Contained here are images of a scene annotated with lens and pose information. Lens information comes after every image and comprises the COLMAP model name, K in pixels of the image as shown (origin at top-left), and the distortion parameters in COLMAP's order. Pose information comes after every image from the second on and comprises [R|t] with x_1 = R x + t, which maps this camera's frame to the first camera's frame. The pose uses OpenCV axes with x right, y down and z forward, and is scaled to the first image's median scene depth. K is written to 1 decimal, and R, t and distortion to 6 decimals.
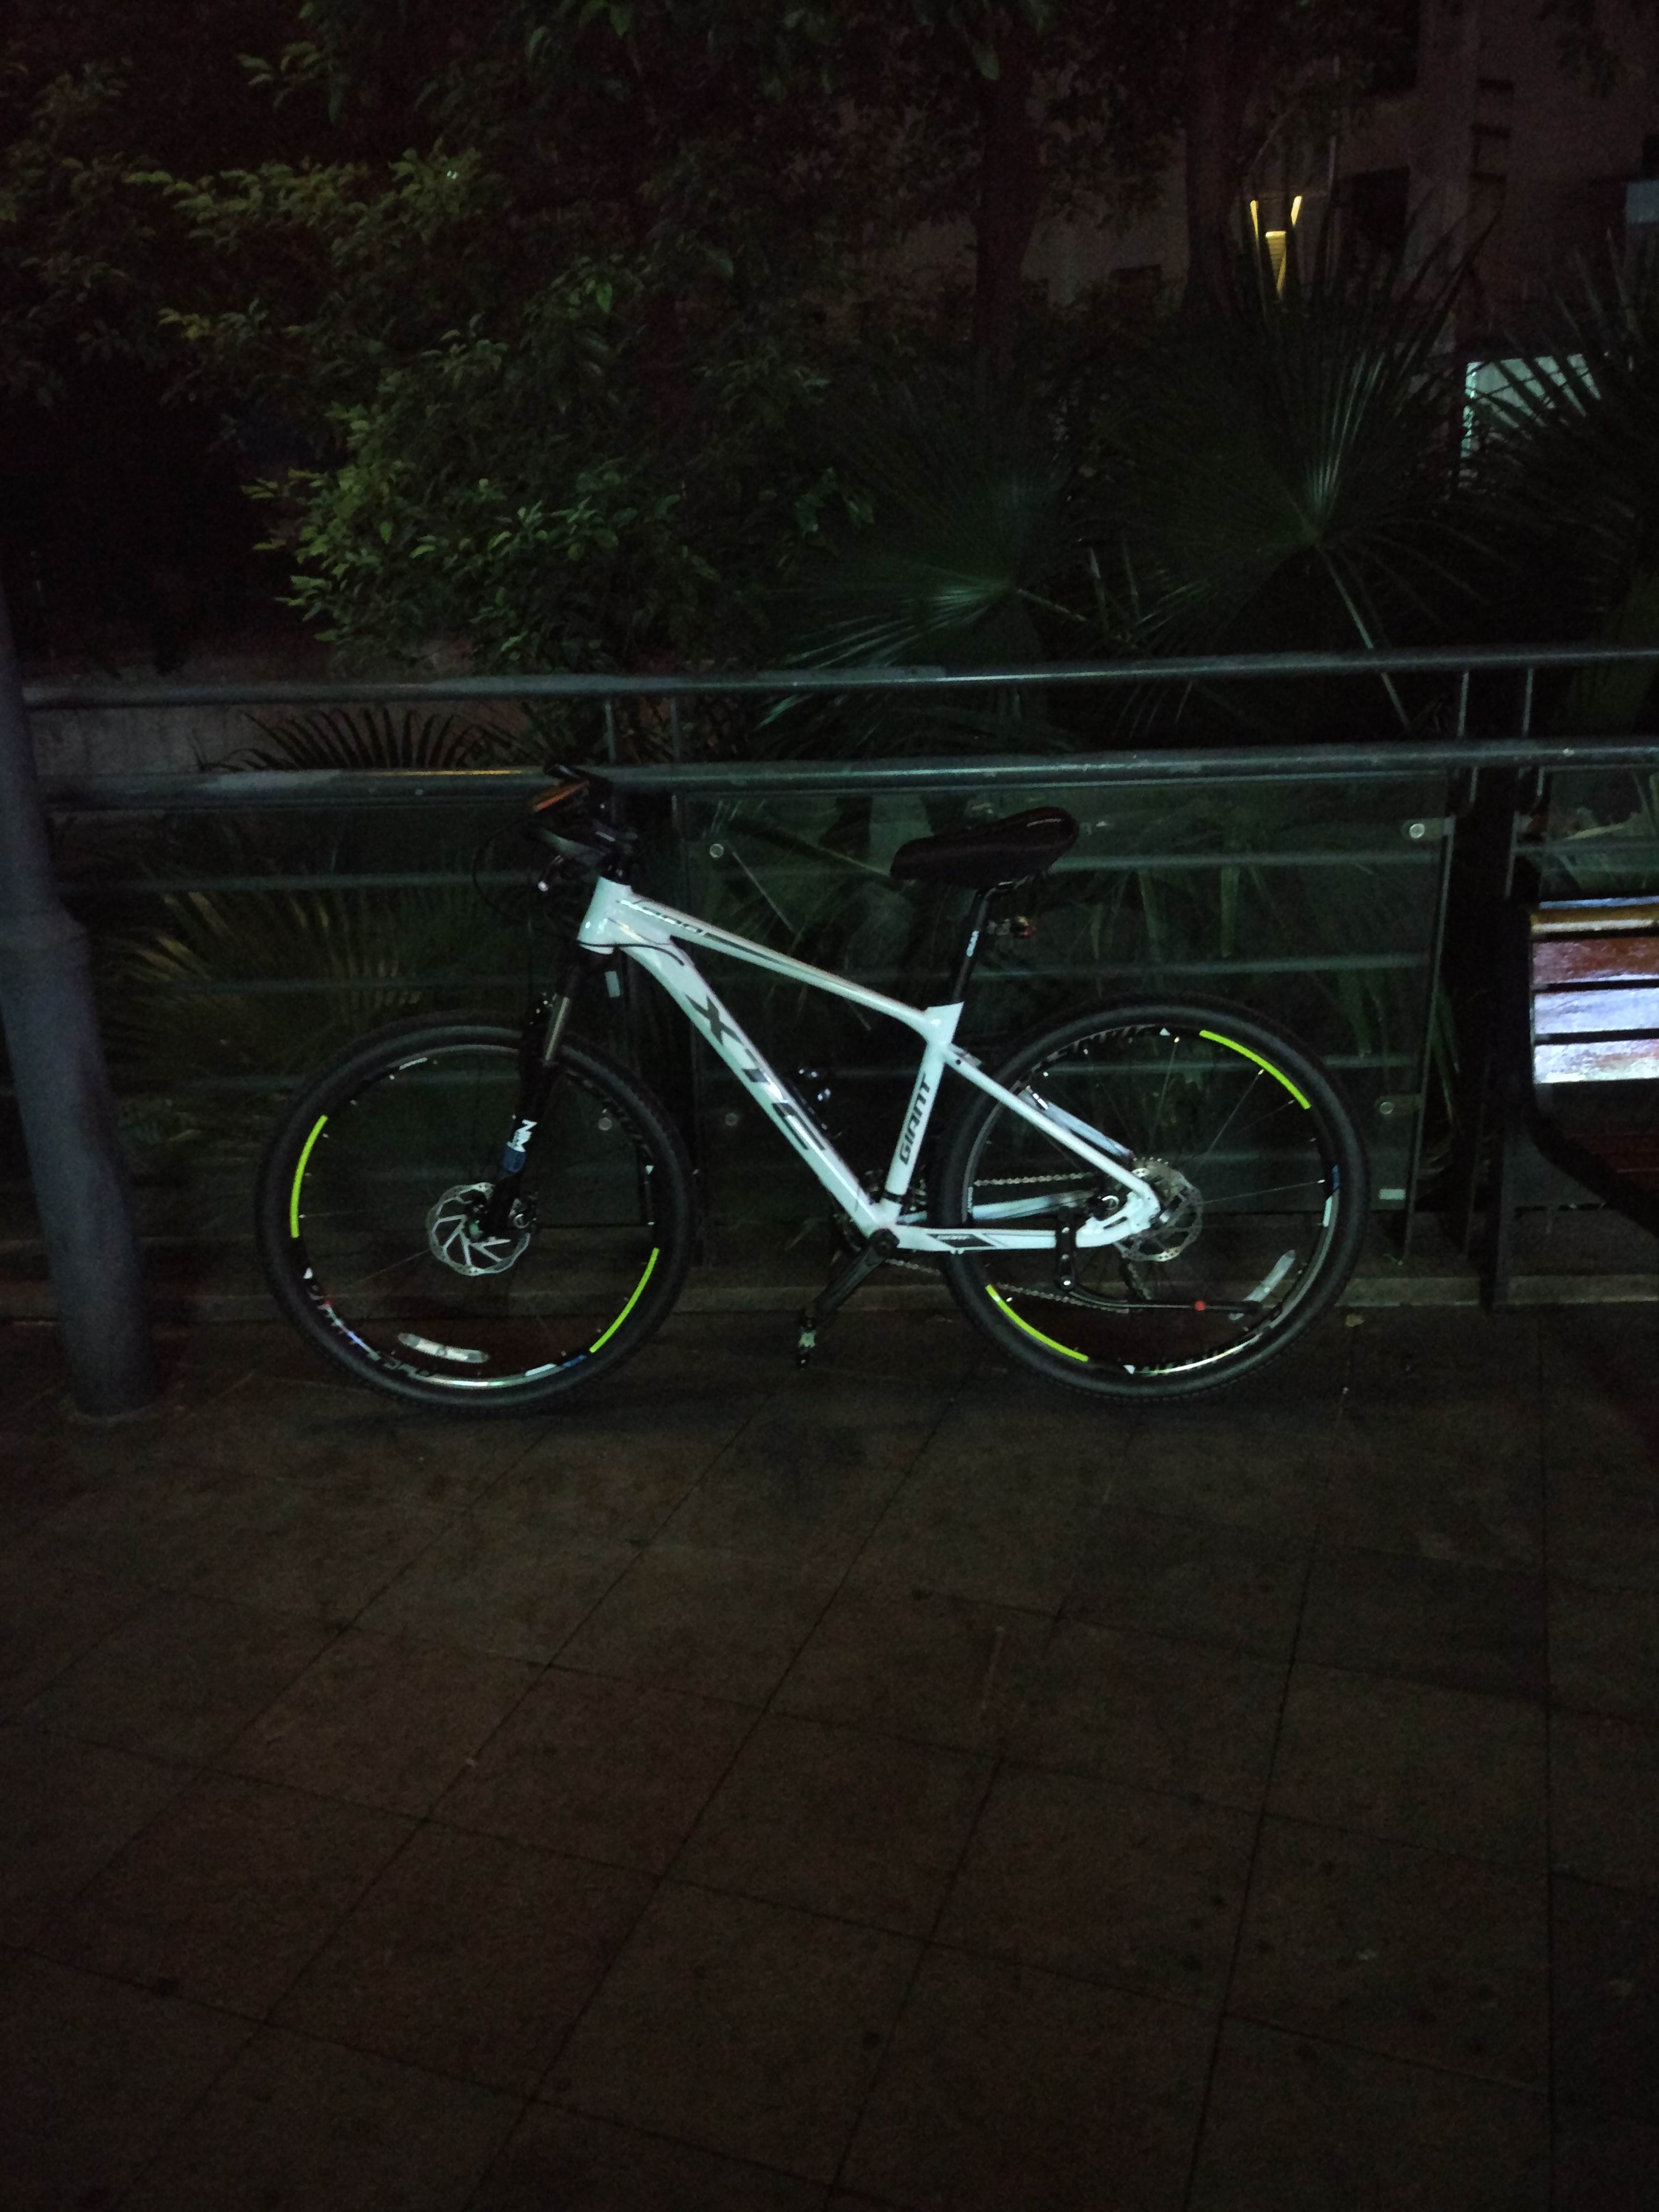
lens RADIAL K [[1857.8, 0, 828.4], [0, 1857.8, 1053.2], [0, 0, 1]] dist [-0.035890, 0.000763]
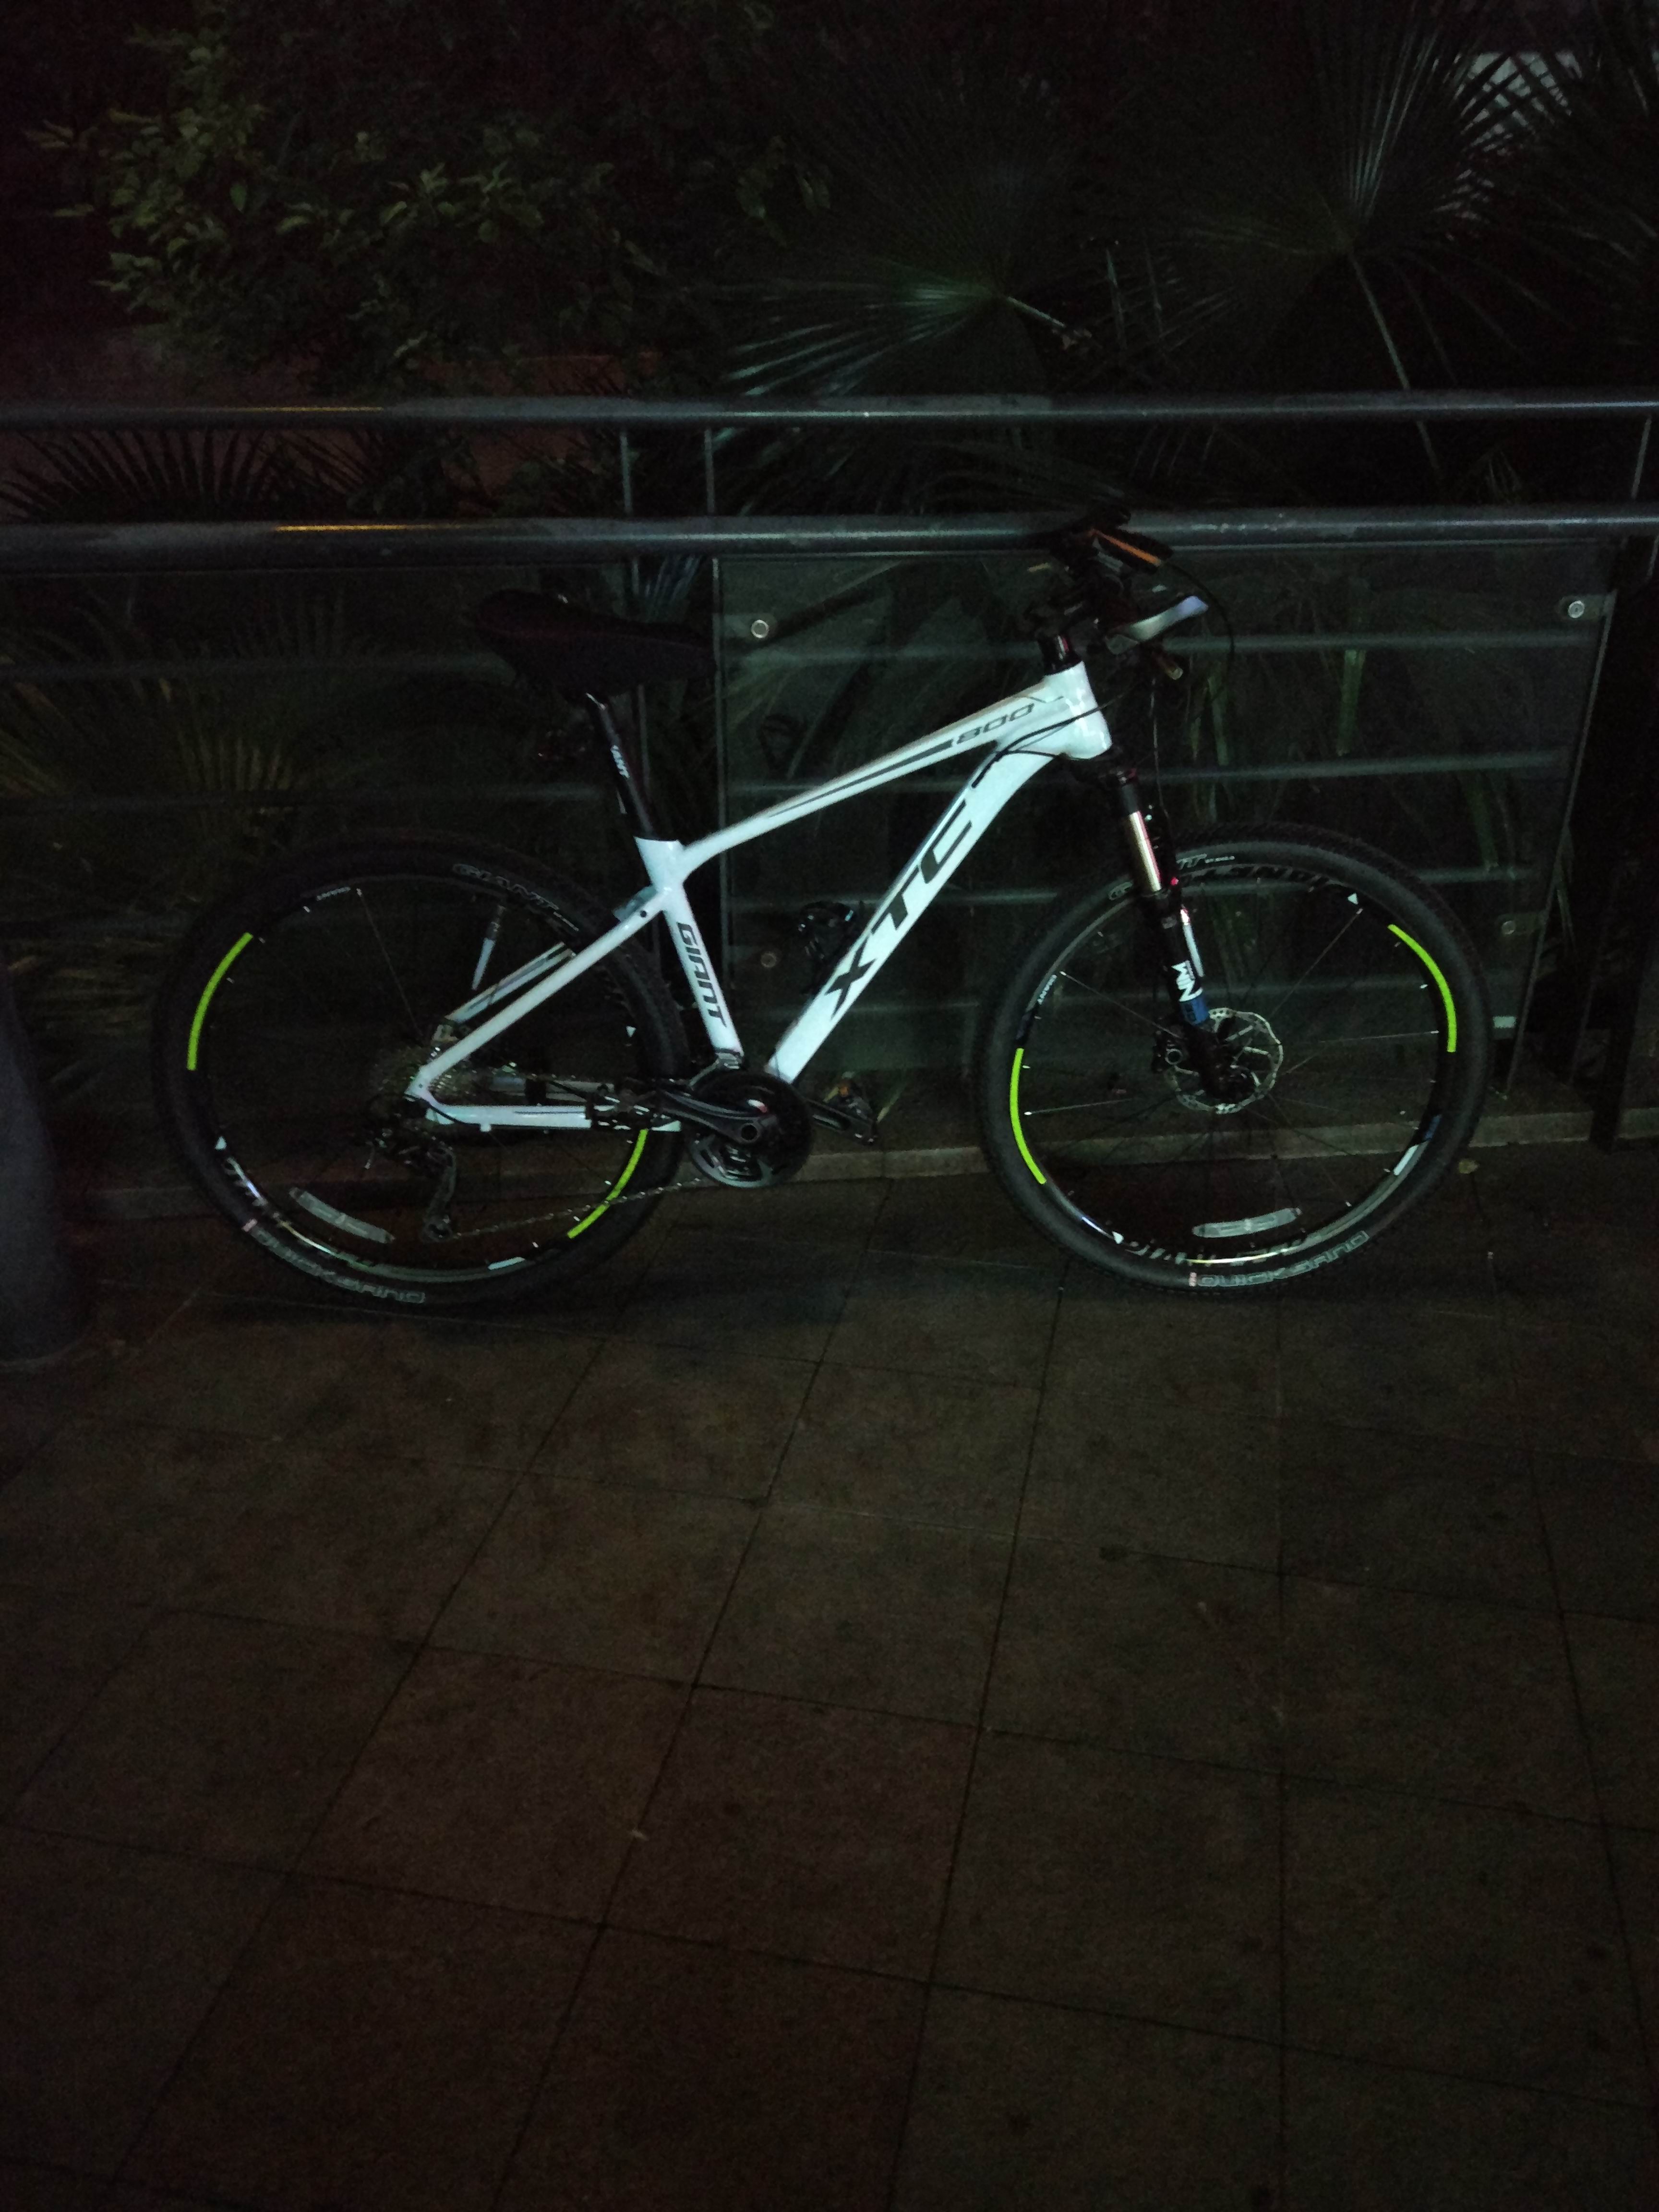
lens RADIAL K [[1857.8, 0, 828.4], [0, 1857.8, 1053.2], [0, 0, 1]] dist [-0.035890, 0.000763]
pose [[0.988883, -0.027871, 0.146062, -0.140543], [0.006243, 0.989192, 0.146492, -0.039772], [-0.148566, -0.143951, 0.978369, 0.168820]]
